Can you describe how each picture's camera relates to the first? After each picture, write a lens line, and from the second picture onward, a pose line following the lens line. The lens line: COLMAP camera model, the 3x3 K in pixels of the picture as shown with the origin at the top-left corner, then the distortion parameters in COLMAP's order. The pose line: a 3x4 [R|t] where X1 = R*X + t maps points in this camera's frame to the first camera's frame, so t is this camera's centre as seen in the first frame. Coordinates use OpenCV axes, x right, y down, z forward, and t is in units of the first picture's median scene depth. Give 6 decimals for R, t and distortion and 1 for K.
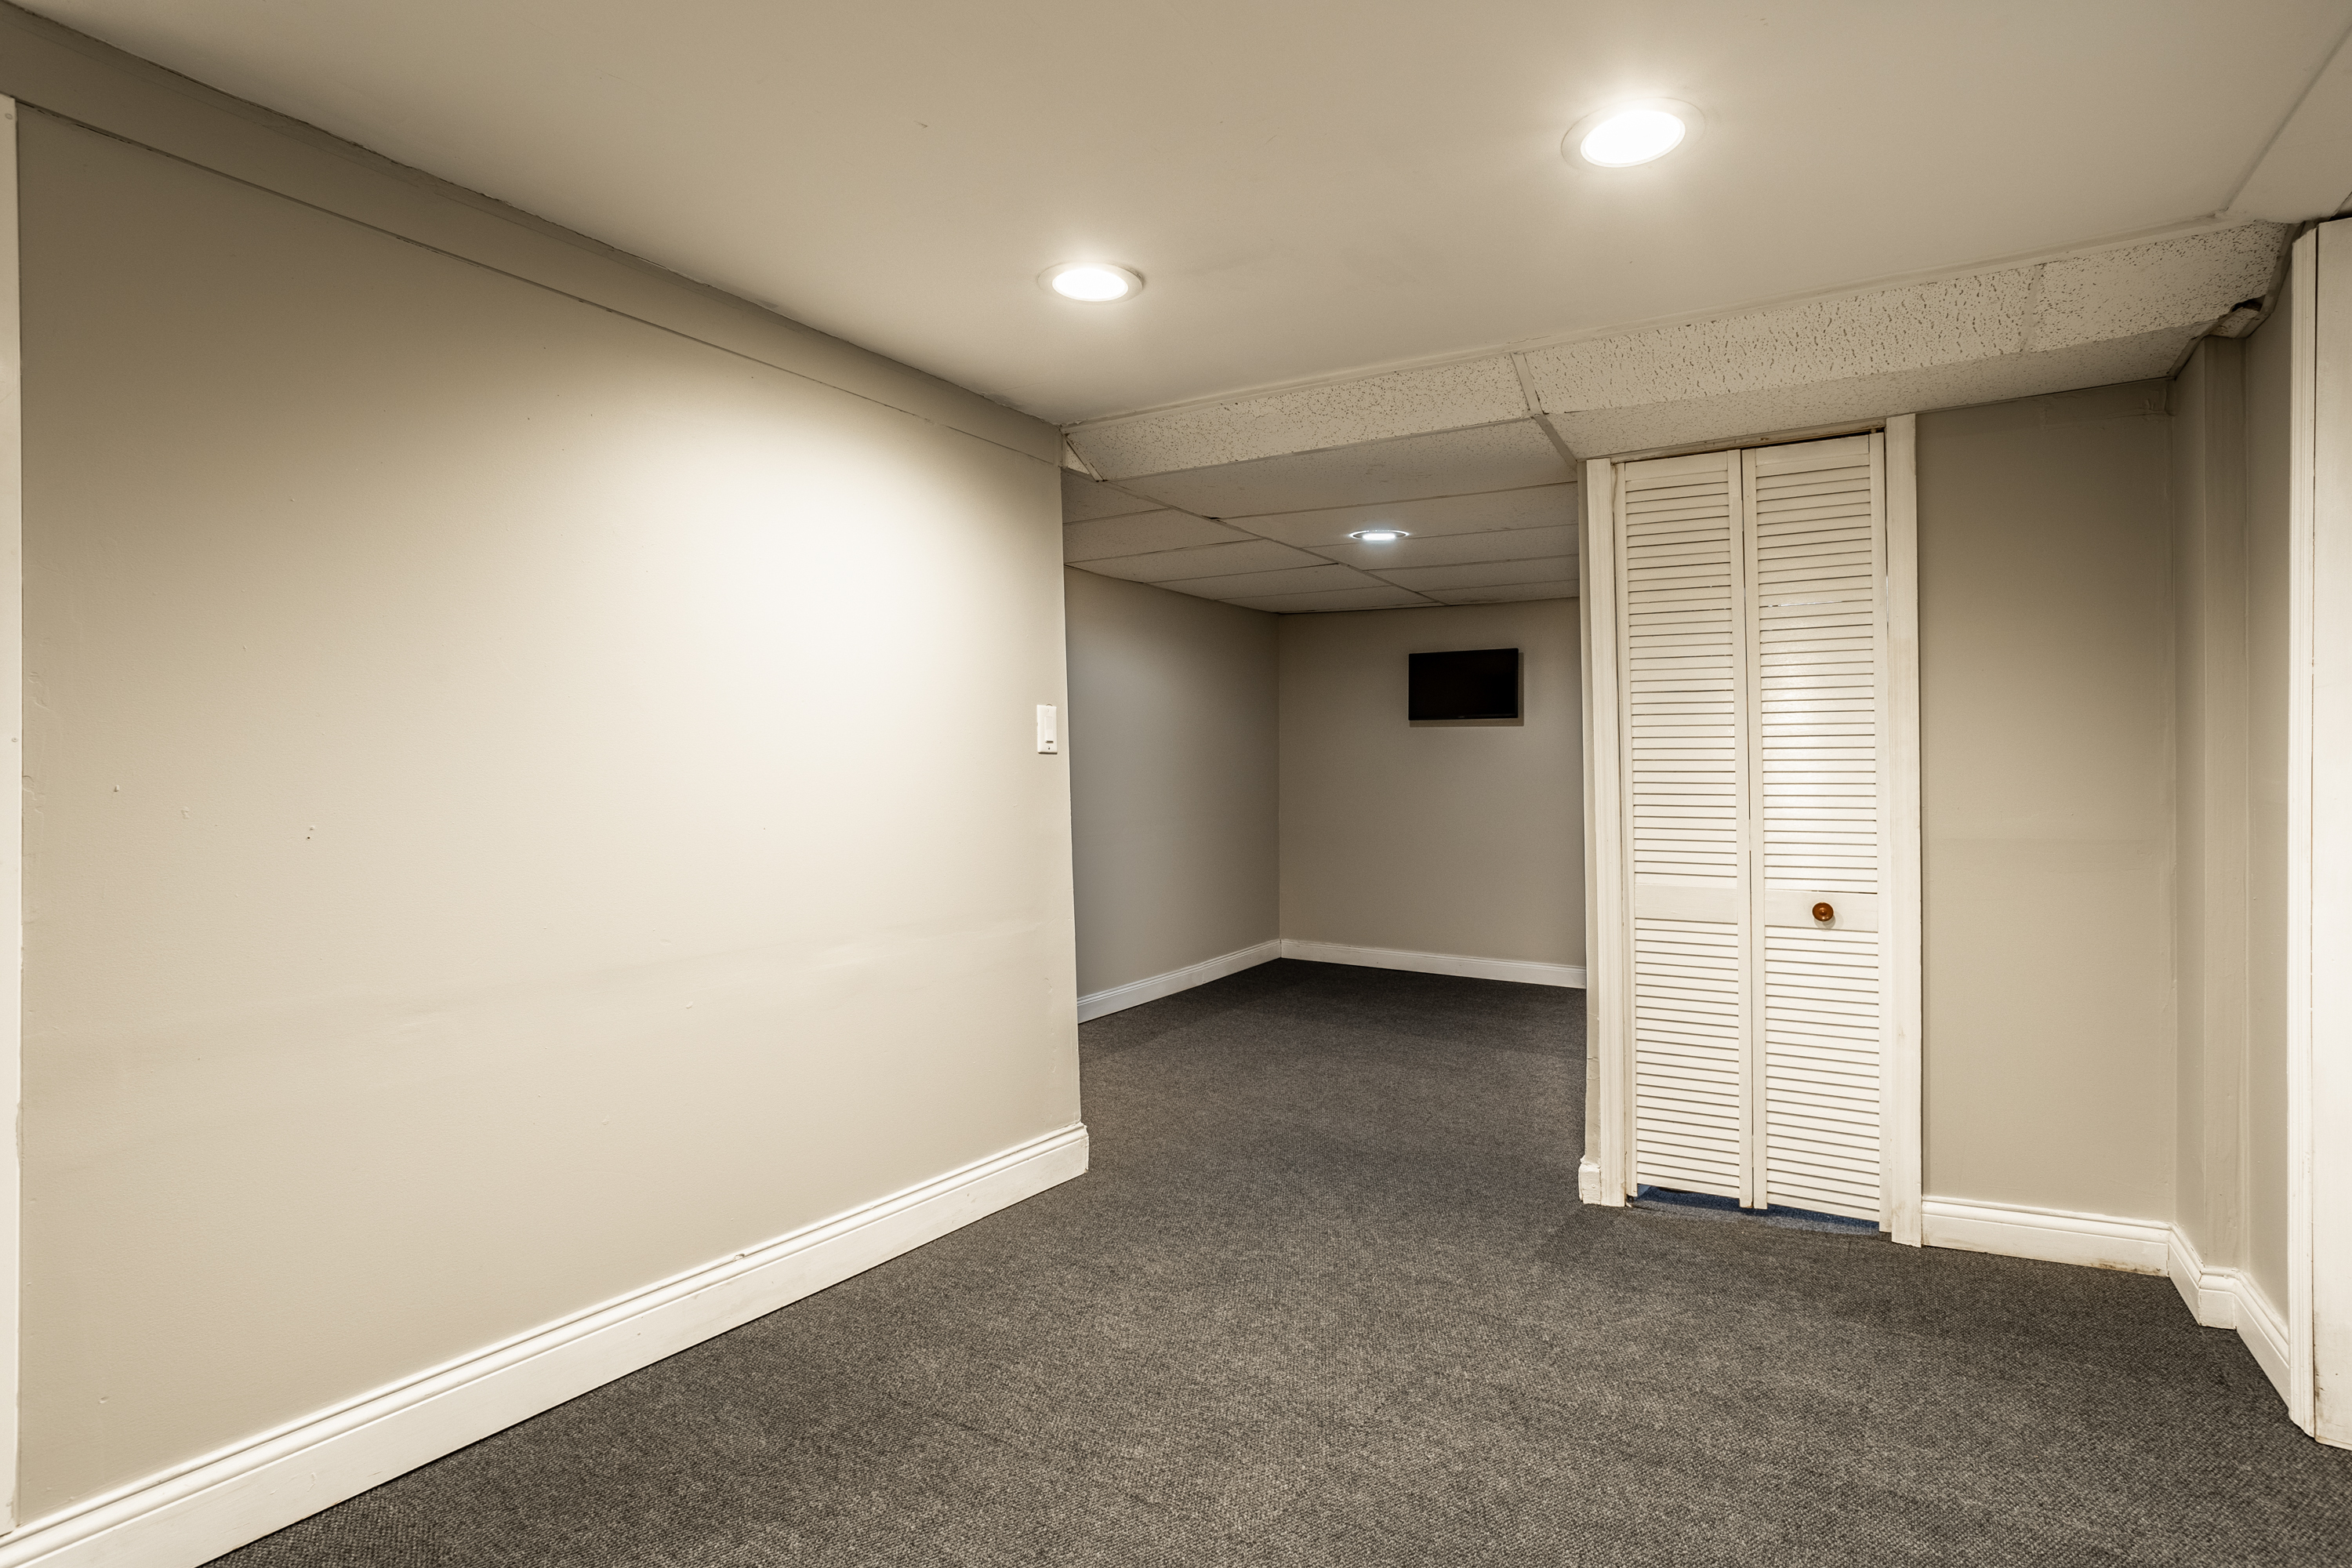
lens RADIAL K [[1176.7, 0, 1176.0], [0, 1176.7, 784.0], [0, 0, 1]] dist [0.001247, 0.000140]
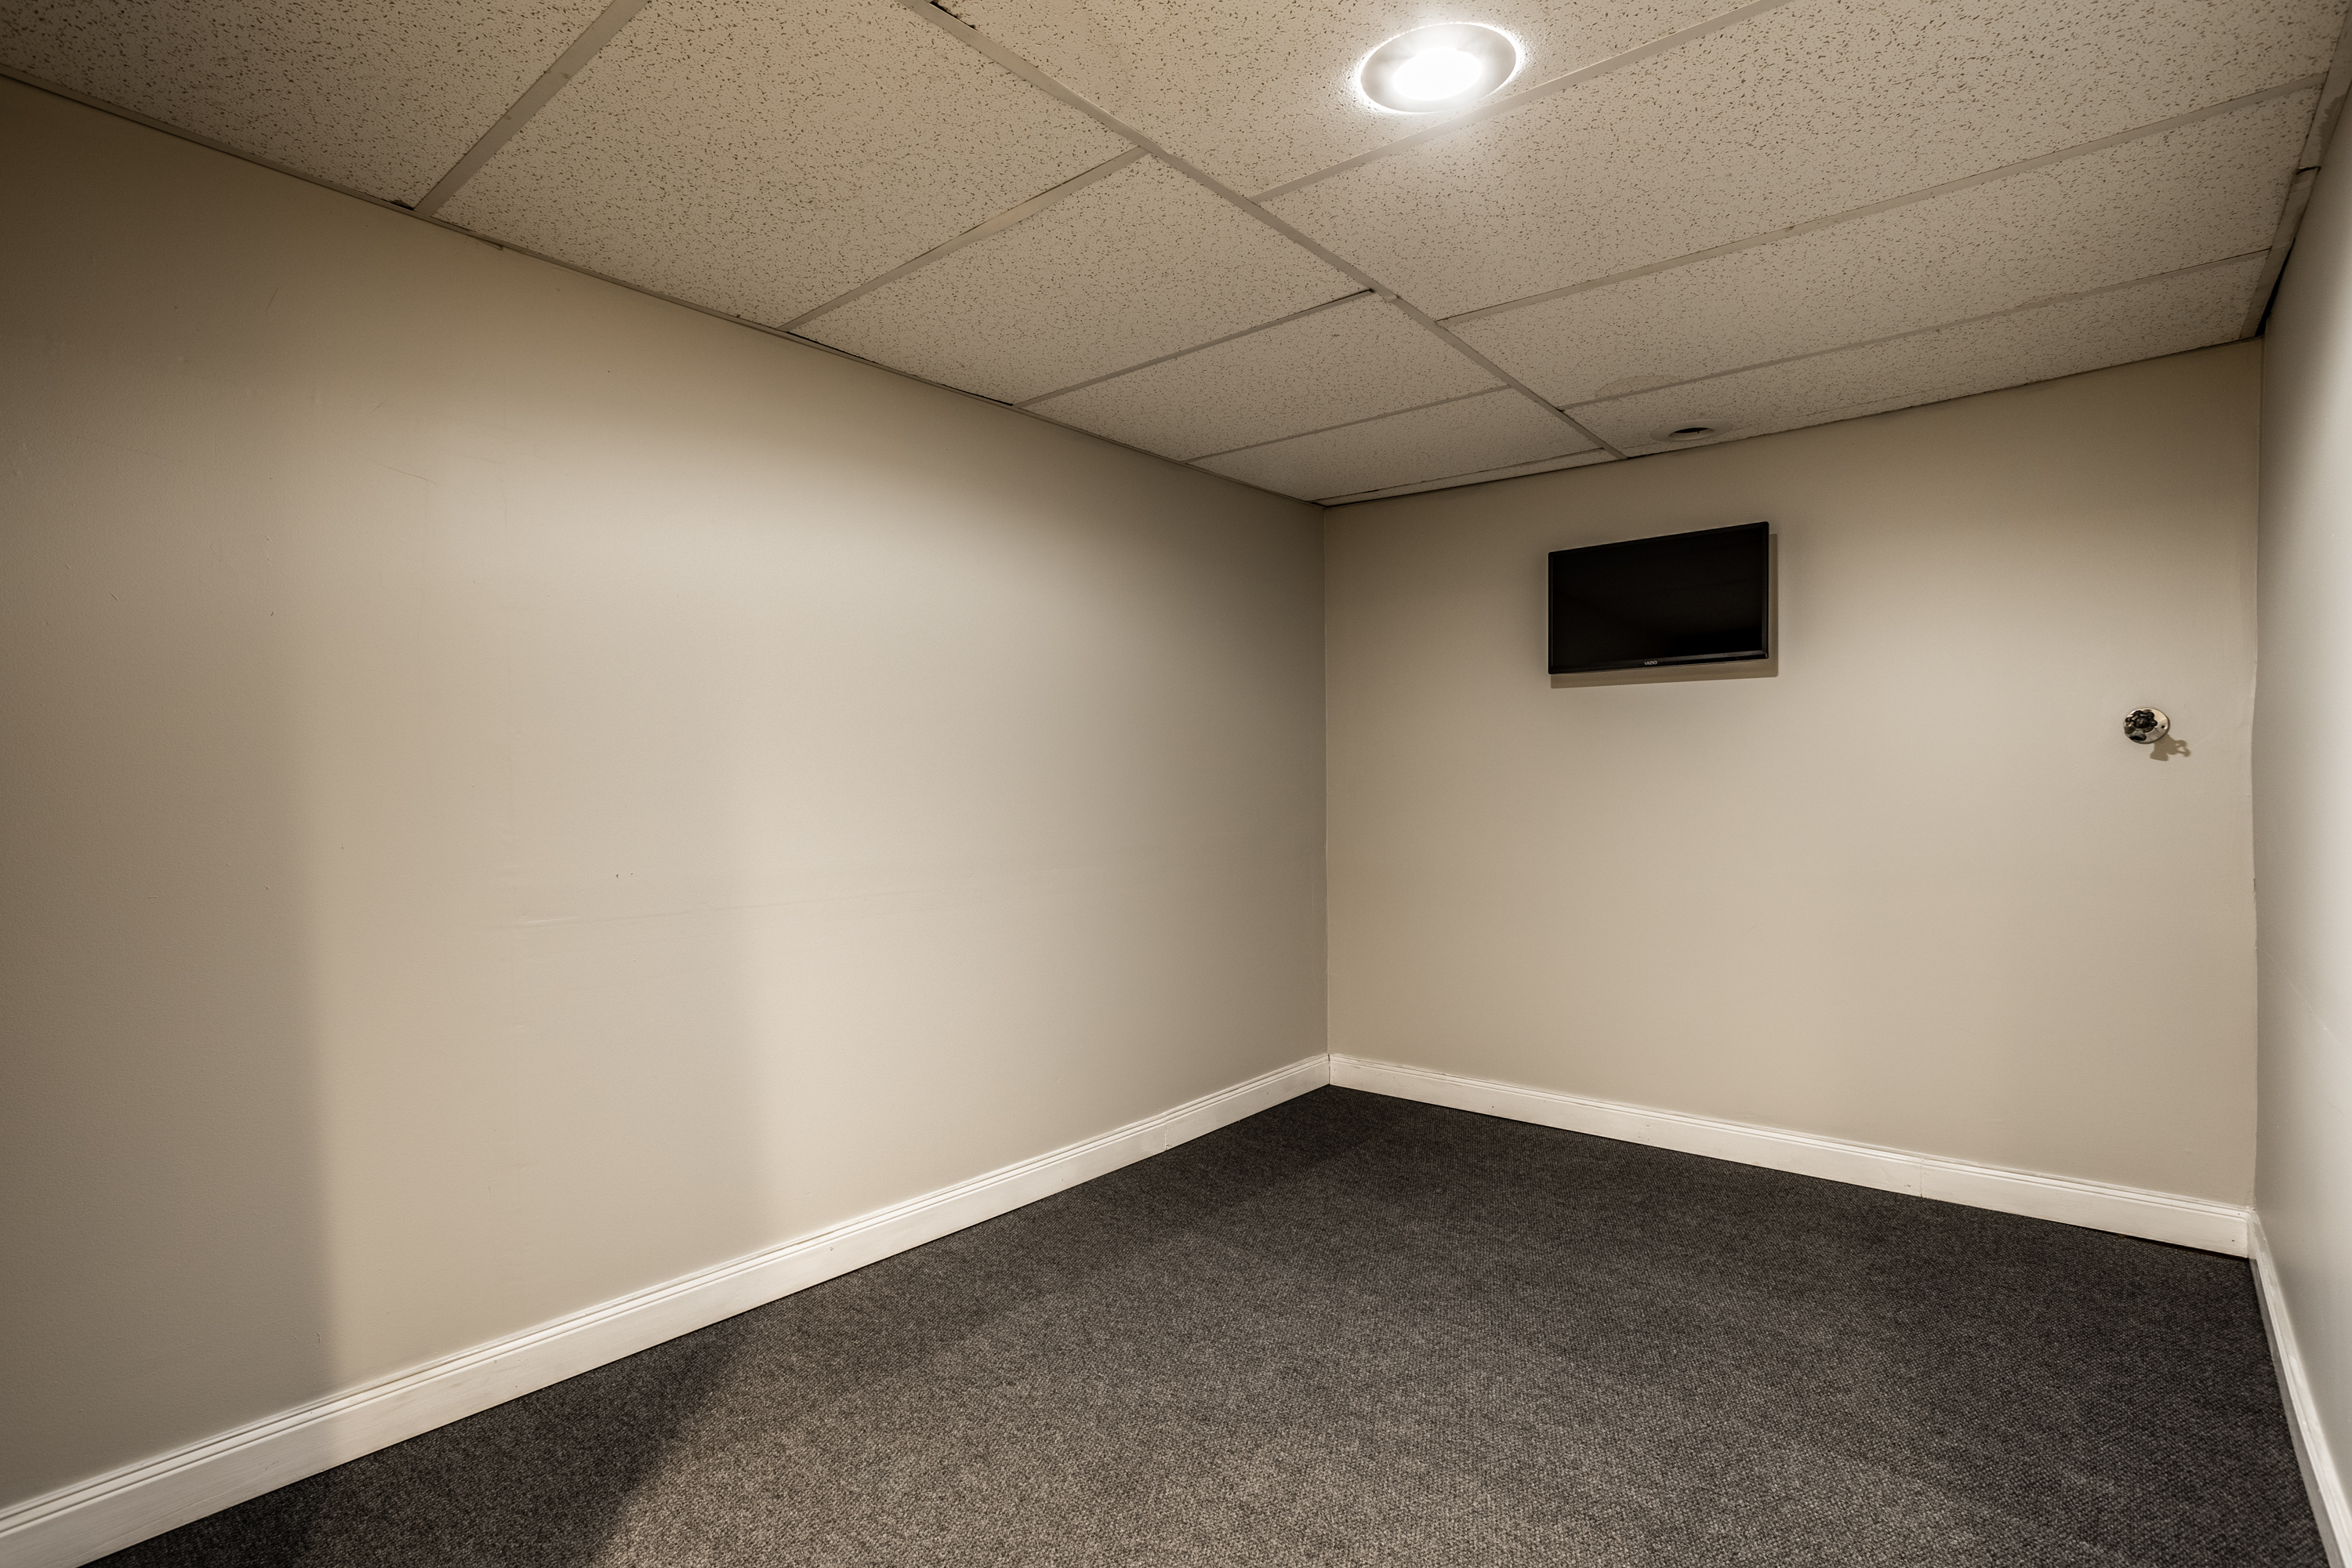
lens RADIAL K [[1176.7, 0, 1176.0], [0, 1176.7, 784.0], [0, 0, 1]] dist [0.001247, 0.000140]
pose [[0.992699, 0.002548, -0.120591, 0.097746], [-0.005174, 0.999756, -0.021470, 0.009208], [0.120507, 0.021938, 0.992470, 0.458904]]
